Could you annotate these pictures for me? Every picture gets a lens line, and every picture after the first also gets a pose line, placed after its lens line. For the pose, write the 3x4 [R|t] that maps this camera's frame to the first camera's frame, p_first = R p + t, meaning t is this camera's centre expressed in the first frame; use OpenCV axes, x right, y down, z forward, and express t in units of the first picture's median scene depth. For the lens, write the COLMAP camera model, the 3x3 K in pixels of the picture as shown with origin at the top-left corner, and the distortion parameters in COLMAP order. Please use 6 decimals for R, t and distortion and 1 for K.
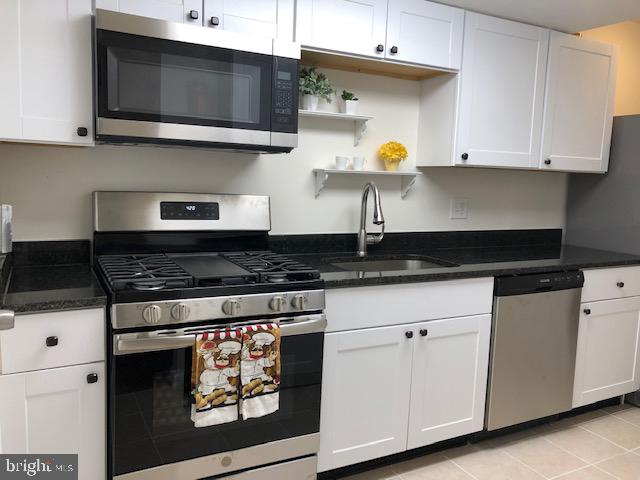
lens RADIAL K [[520.0, 0, 320.4], [0, 520.0, 237.4], [0, 0, 1]] dist [0.021958, -0.013884]
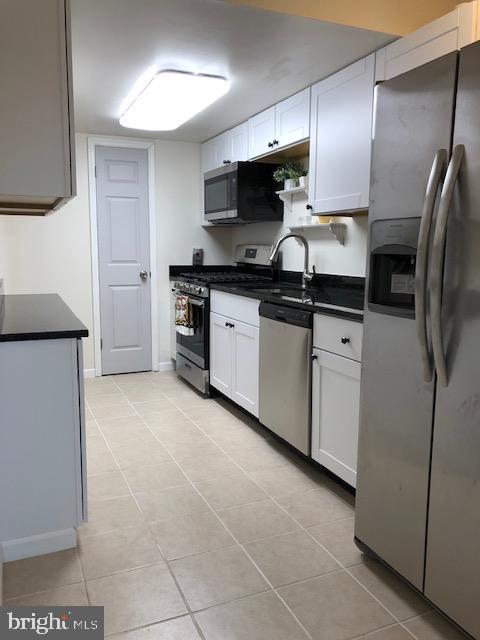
lens RADIAL K [[520.0, 0, 240.5], [0, 520.0, 320.7], [0, 0, 1]] dist [0.021958, -0.013884]
pose [[-0.074031, 0.098183, -0.992411, 1.777667], [-0.126109, 0.986231, 0.106979, -0.007244], [0.989250, 0.133072, -0.060630, 1.127655]]
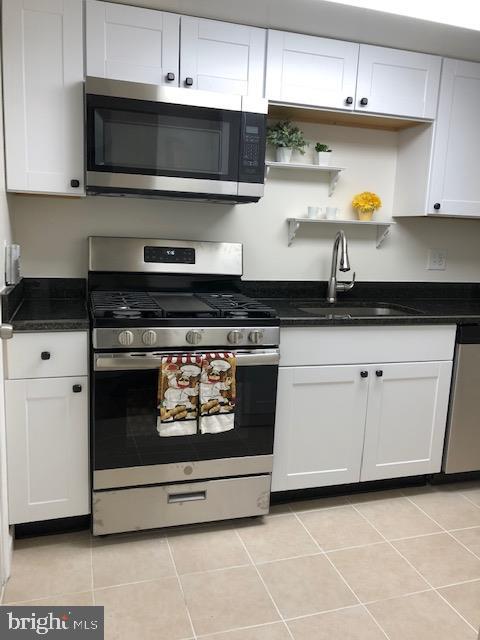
lens RADIAL K [[520.0, 0, 240.5], [0, 520.0, 320.7], [0, 0, 1]] dist [0.021958, -0.013884]
pose [[0.985172, 0.034953, -0.167970, 0.092747], [-0.026243, 0.998207, 0.053799, 0.025722], [0.169549, -0.048593, 0.984323, -0.083949]]
